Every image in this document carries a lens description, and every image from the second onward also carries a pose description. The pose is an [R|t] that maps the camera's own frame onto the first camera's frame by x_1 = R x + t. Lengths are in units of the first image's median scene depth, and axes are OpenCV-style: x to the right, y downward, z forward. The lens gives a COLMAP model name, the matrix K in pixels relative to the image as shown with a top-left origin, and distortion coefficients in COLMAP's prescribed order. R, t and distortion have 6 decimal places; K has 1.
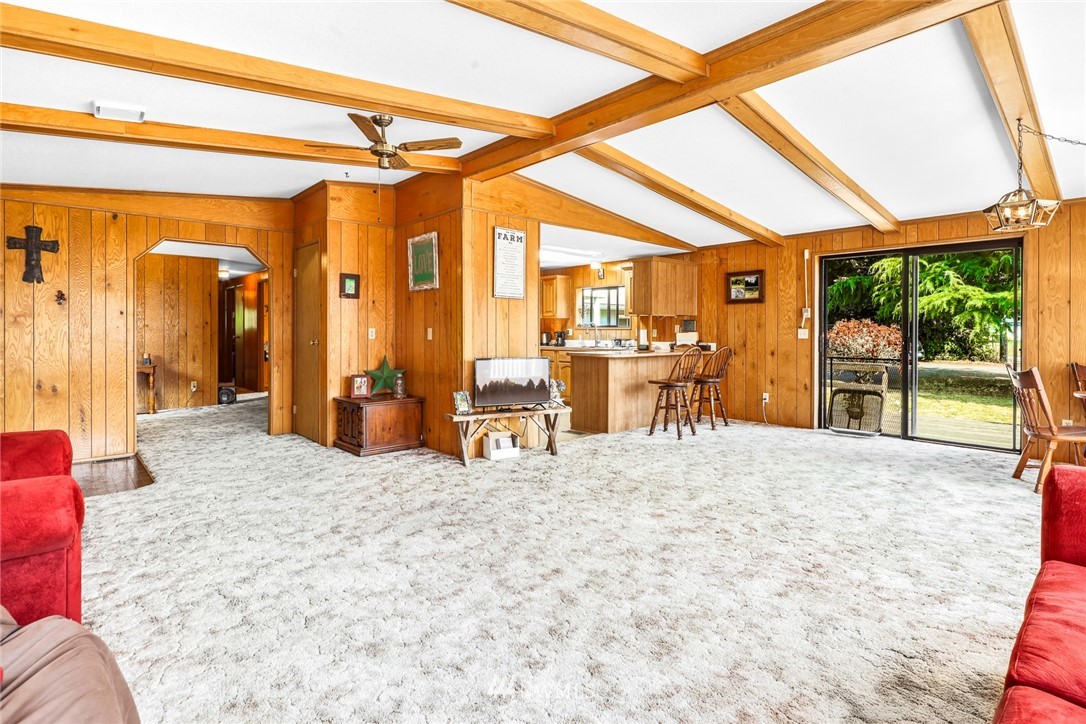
lens RADIAL K [[546.9, 0, 541.9], [0, 546.9, 330.1], [0, 0, 1]] dist [-0.000119, -0.000465]
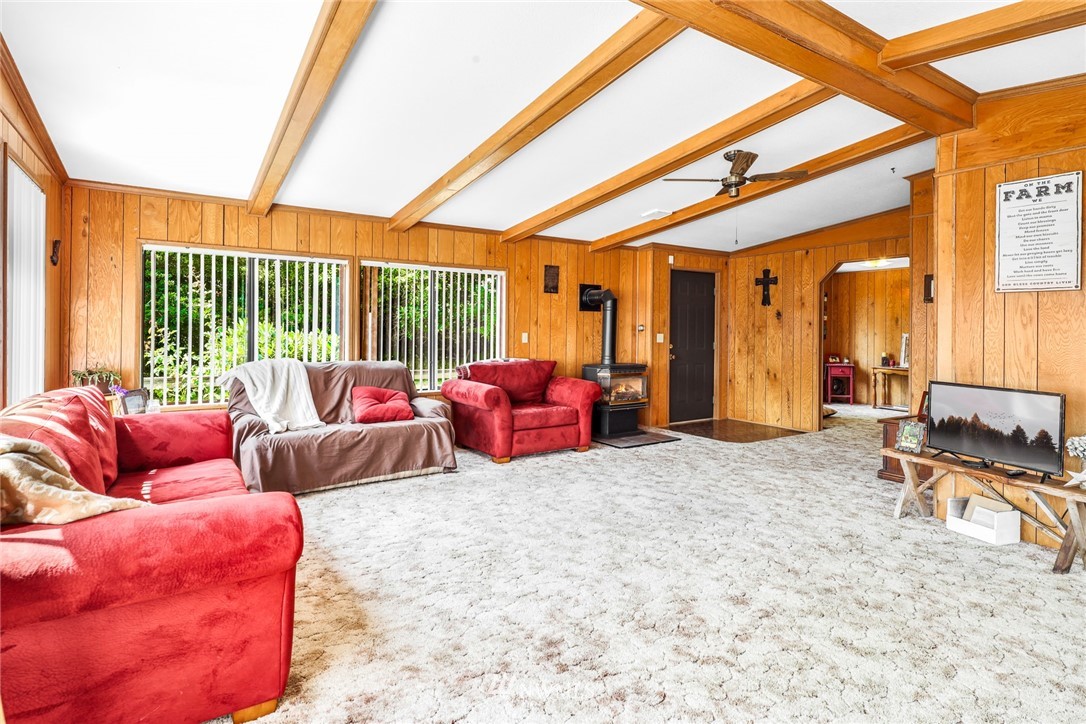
lens RADIAL K [[546.9, 0, 541.9], [0, 546.9, 330.1], [0, 0, 1]] dist [-0.000119, -0.000465]
pose [[-0.160765, -0.001474, -0.986992, 0.652522], [-0.007885, 0.999969, -0.000209, -0.011327], [0.986961, 0.007749, -0.160772, 0.575528]]
